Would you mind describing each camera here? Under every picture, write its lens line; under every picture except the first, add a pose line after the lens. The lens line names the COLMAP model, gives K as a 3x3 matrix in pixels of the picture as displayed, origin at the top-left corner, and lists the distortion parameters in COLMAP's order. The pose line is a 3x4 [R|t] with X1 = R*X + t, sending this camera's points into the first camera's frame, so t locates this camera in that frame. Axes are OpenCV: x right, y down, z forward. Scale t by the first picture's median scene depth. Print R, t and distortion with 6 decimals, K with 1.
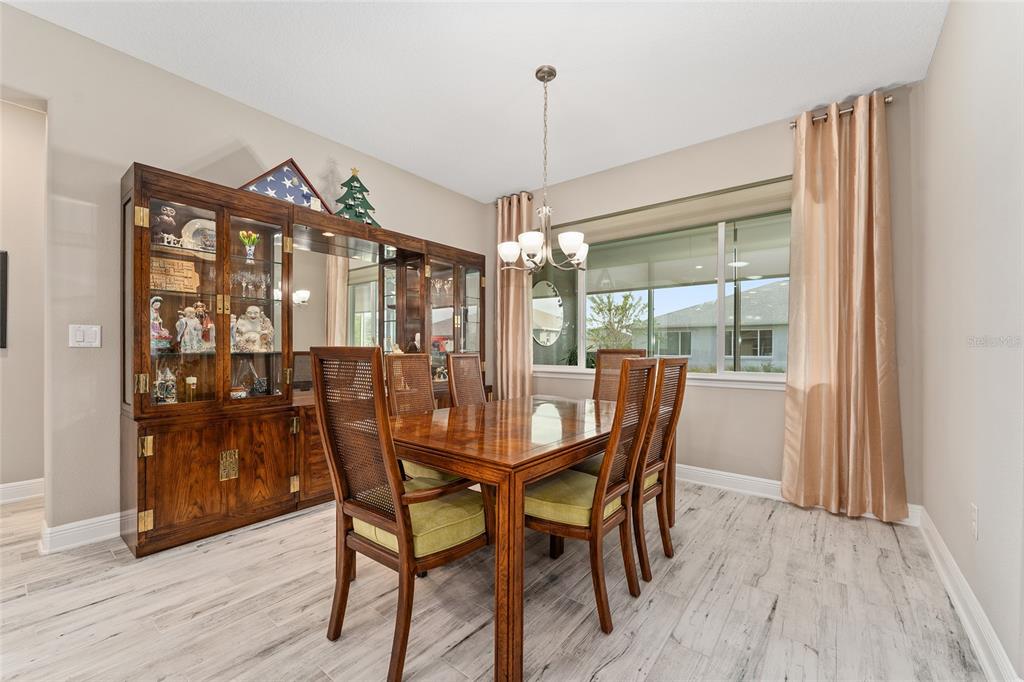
lens RADIAL K [[413.5, 0, 511.7], [0, 413.5, 348.6], [0, 0, 1]] dist [0.000256, -0.000143]
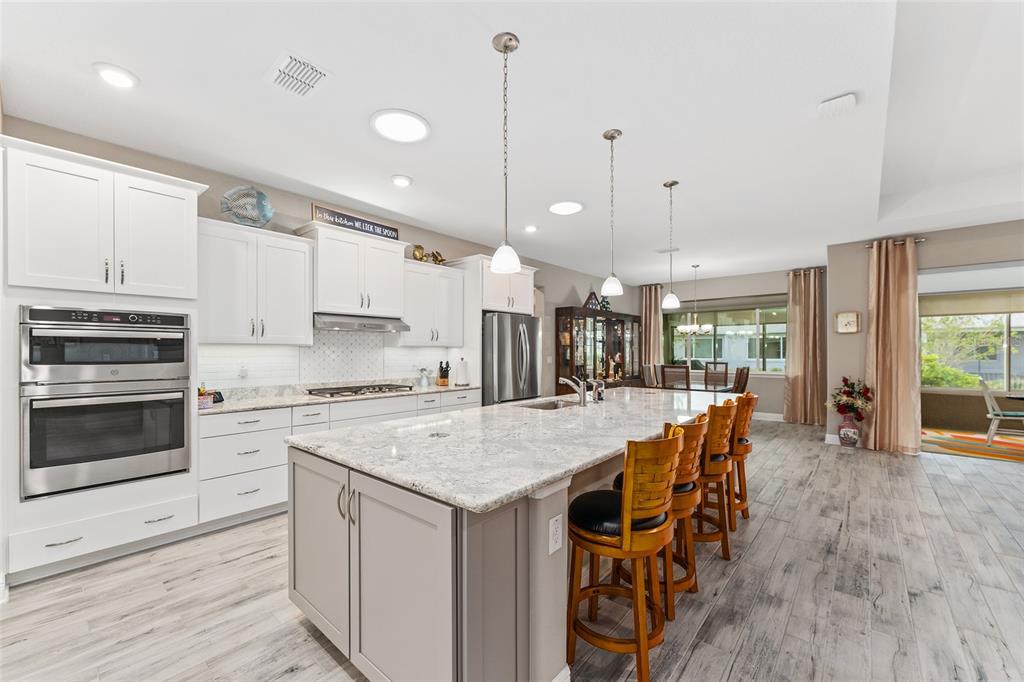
lens RADIAL K [[413.5, 0, 516.4], [0, 413.5, 349.2], [0, 0, 1]] dist [0.000256, -0.000143]
pose [[0.999083, -0.006548, -0.042301, -0.887063], [0.006578, 0.999978, 0.000568, -0.091133], [0.042296, -0.000846, 0.999105, -1.626579]]
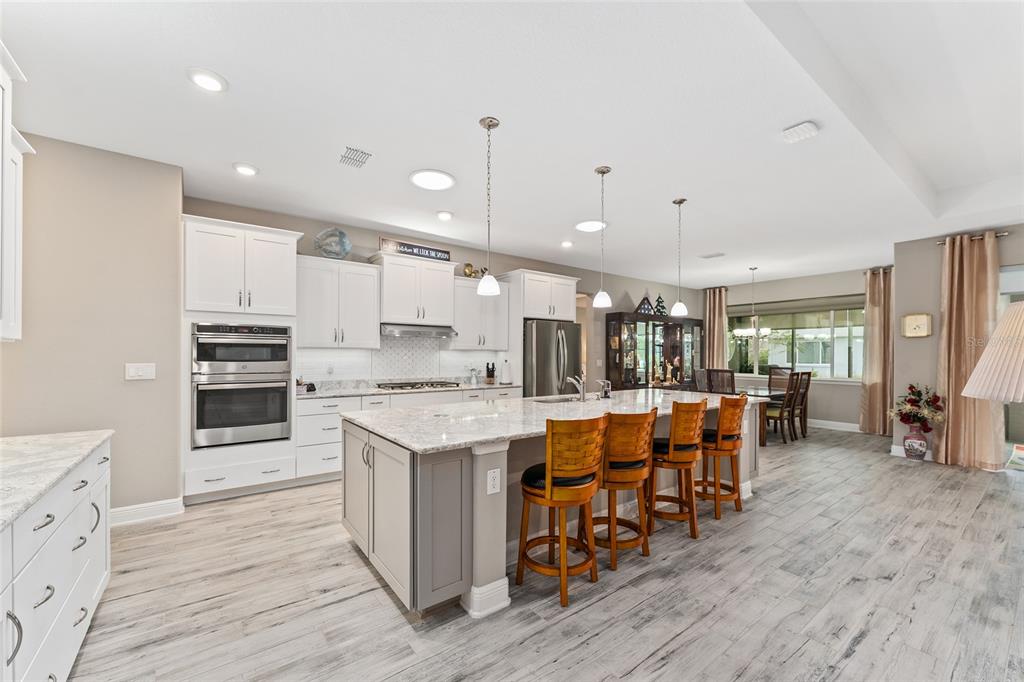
lens RADIAL K [[413.5, 0, 515.4], [0, 413.5, 351.6], [0, 0, 1]] dist [0.000256, -0.000143]
pose [[0.967573, -0.002114, -0.252584, -0.657569], [0.001611, 0.999996, -0.002198, -0.091038], [0.252588, 0.001720, 0.967572, -1.800829]]
